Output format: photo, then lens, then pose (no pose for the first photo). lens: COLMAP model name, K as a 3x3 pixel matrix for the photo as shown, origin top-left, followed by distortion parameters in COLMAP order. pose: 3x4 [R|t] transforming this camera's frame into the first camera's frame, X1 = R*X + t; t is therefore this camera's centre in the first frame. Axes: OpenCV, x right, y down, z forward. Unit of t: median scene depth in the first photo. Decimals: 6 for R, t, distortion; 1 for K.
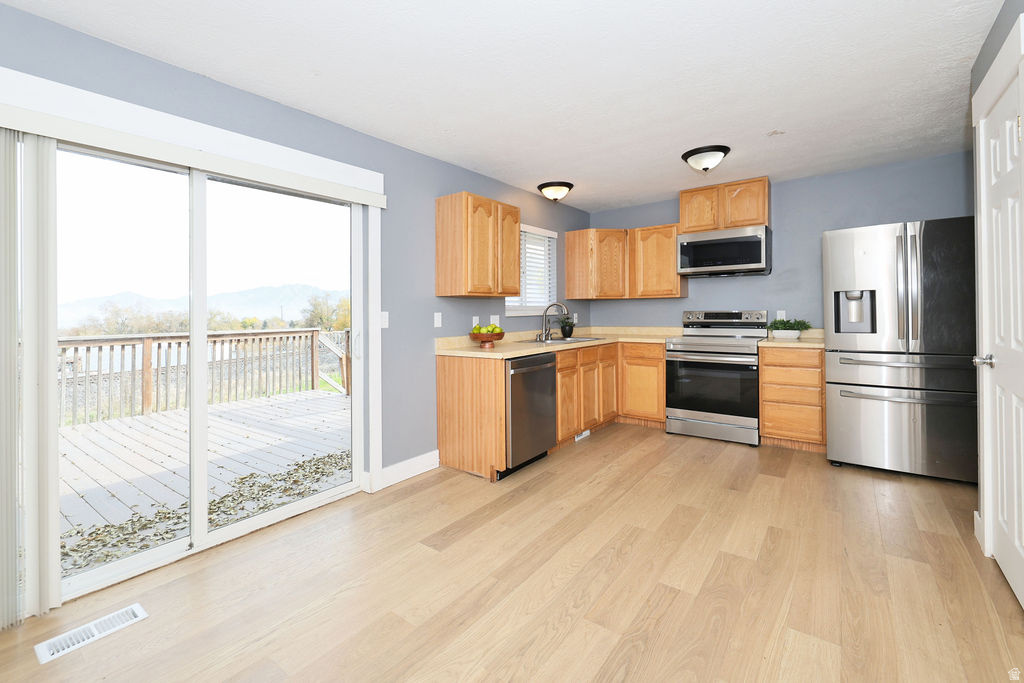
lens RADIAL K [[485.8, 0, 443.2], [0, 485.8, 324.0], [0, 0, 1]] dist [0.001547, 0.000240]
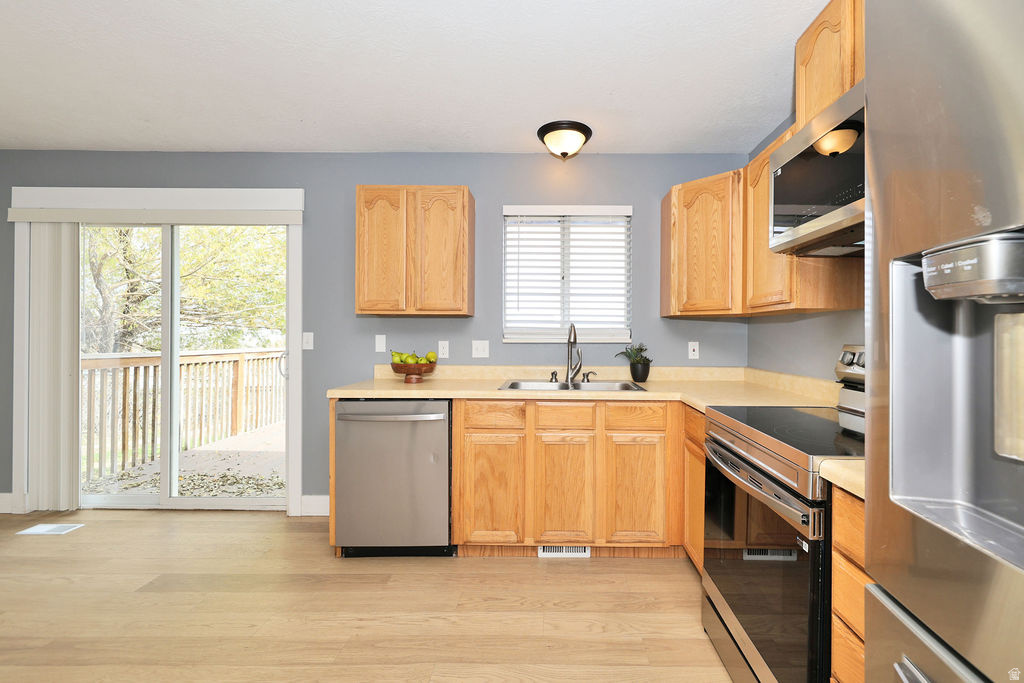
lens RADIAL K [[451.8, 0, 533.6], [0, 451.8, 339.1], [0, 0, 1]] dist [-0.000666, 0.000143]
pose [[0.617234, 0.026997, -0.786316, 0.747465], [-0.033641, 0.999403, 0.007906, -0.030236], [0.786060, 0.021573, 0.617773, 0.699998]]
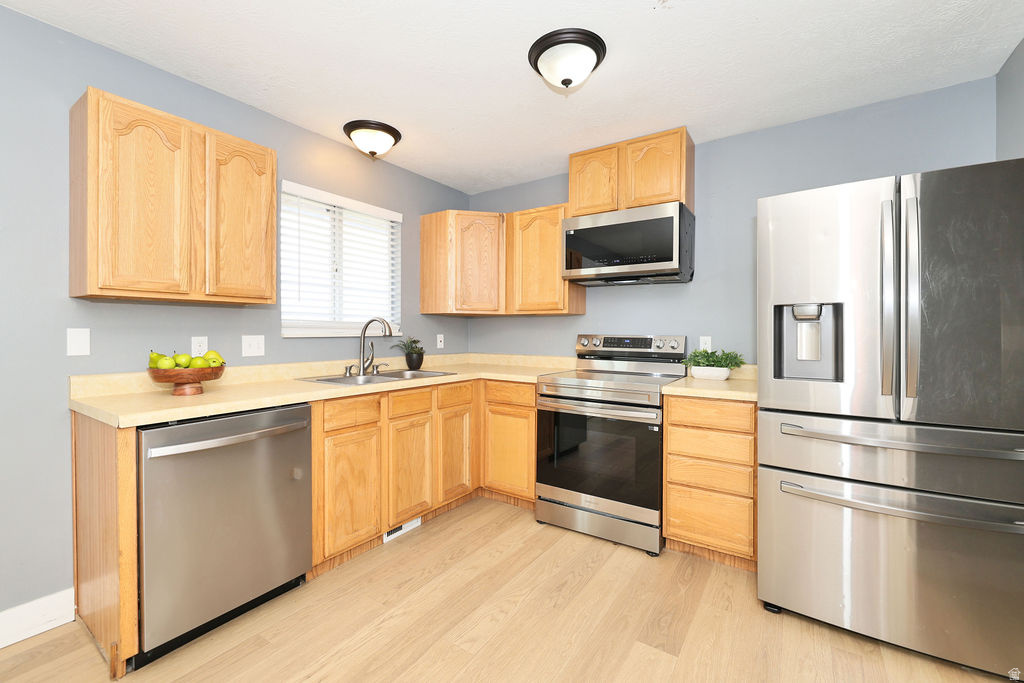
lens RADIAL K [[452.6, 0, 497.8], [0, 452.6, 341.9], [0, 0, 1]] dist [-0.000272, -0.000033]
pose [[0.994822, 0.018234, 0.099982, 0.381290], [-0.018177, 0.999834, -0.001478, -0.015640], [-0.099993, -0.000347, 0.994988, 0.448837]]
